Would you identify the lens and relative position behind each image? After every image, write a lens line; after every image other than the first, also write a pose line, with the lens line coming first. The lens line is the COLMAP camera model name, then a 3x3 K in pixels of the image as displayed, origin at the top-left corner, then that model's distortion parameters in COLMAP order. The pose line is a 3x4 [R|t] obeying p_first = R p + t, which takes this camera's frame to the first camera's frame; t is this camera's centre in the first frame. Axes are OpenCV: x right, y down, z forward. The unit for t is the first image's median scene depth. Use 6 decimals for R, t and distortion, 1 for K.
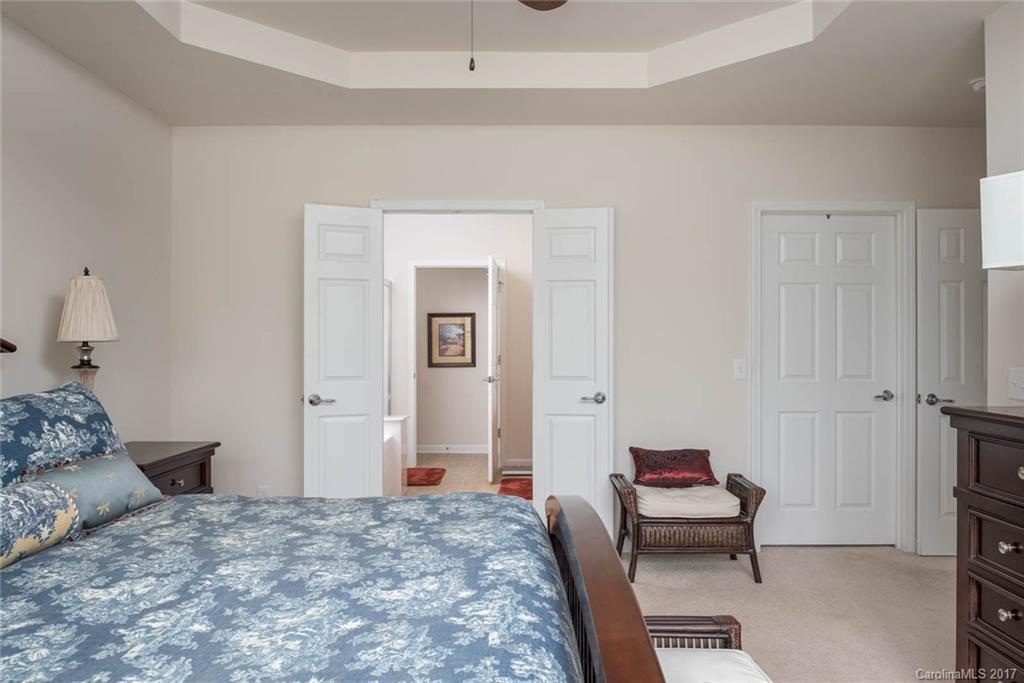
lens RADIAL K [[704.6, 0, 512.0], [0, 704.6, 341.5], [0, 0, 1]] dist [0.001843, 0.000783]
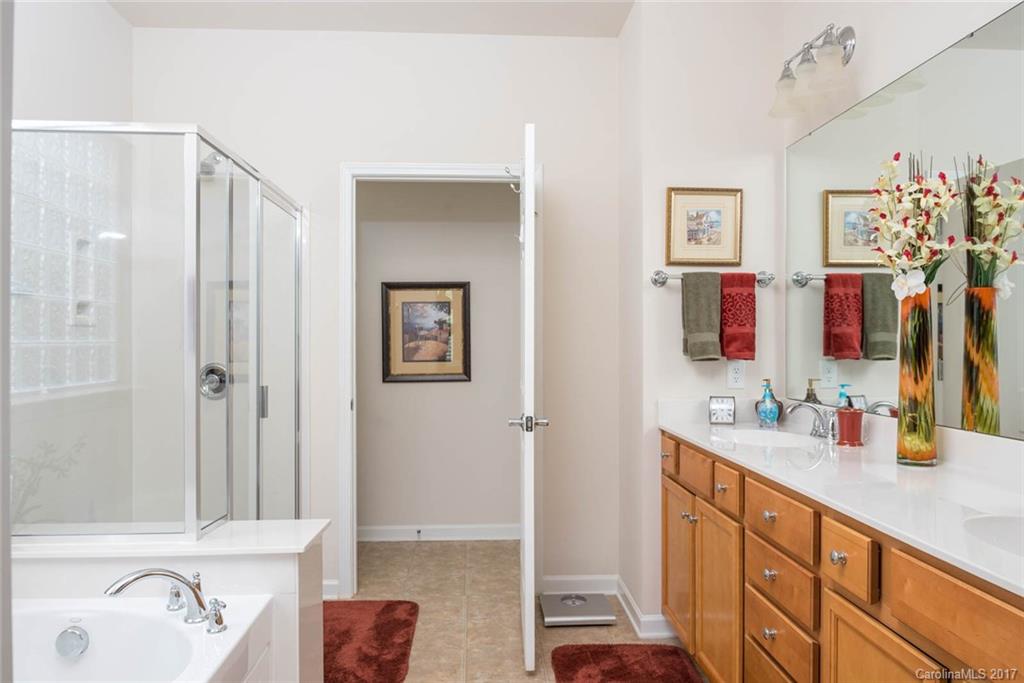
lens RADIAL K [[704.6, 0, 512.0], [0, 704.6, 341.5], [0, 0, 1]] dist [0.001843, 0.000783]
pose [[0.998279, 0.004552, 0.058462, -0.051726], [-0.004777, 0.999982, 0.003718, 0.003101], [-0.058444, -0.003991, 0.998283, 0.456979]]
